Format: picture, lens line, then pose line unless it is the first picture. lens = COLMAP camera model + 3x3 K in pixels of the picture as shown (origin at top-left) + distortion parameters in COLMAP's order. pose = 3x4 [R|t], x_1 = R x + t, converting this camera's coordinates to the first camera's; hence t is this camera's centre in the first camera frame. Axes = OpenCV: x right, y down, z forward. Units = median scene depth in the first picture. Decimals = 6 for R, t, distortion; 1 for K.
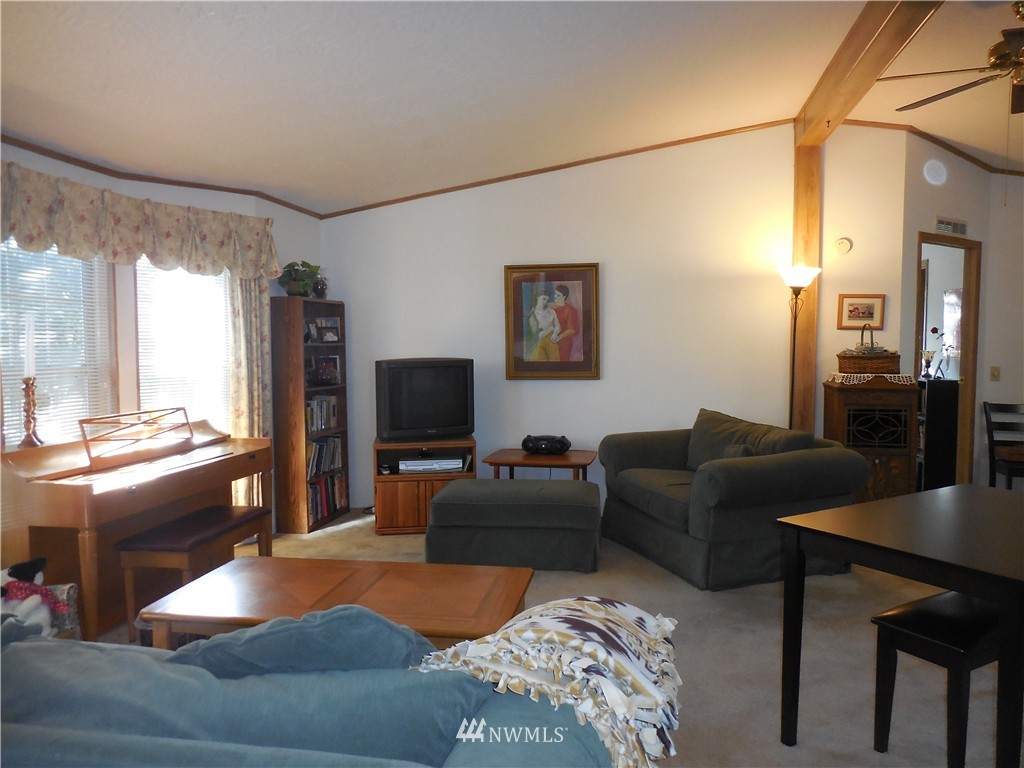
lens RADIAL K [[758.5, 0, 509.8], [0, 758.5, 384.5], [0, 0, 1]] dist [-0.035223, 0.027615]
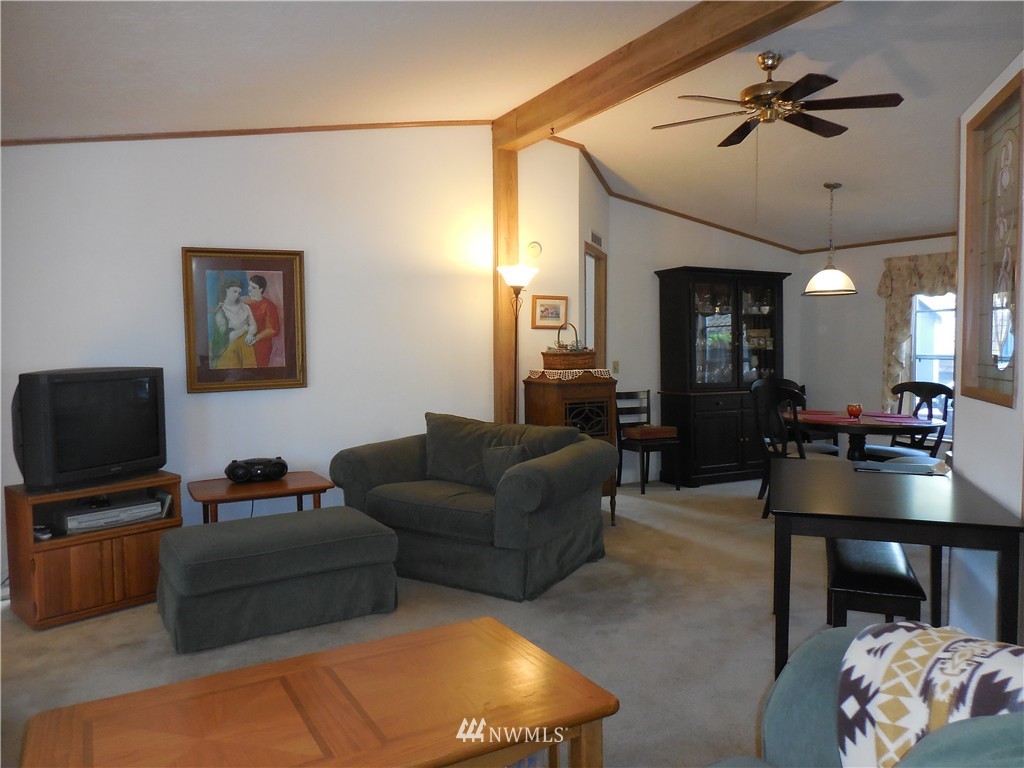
lens RADIAL K [[758.5, 0, 509.8], [0, 758.5, 384.5], [0, 0, 1]] dist [-0.035223, 0.027615]
pose [[0.773024, -0.043738, 0.632868, -0.255983], [0.049284, 0.998746, 0.008825, -0.006259], [-0.632460, 0.024368, 0.774210, 0.200559]]
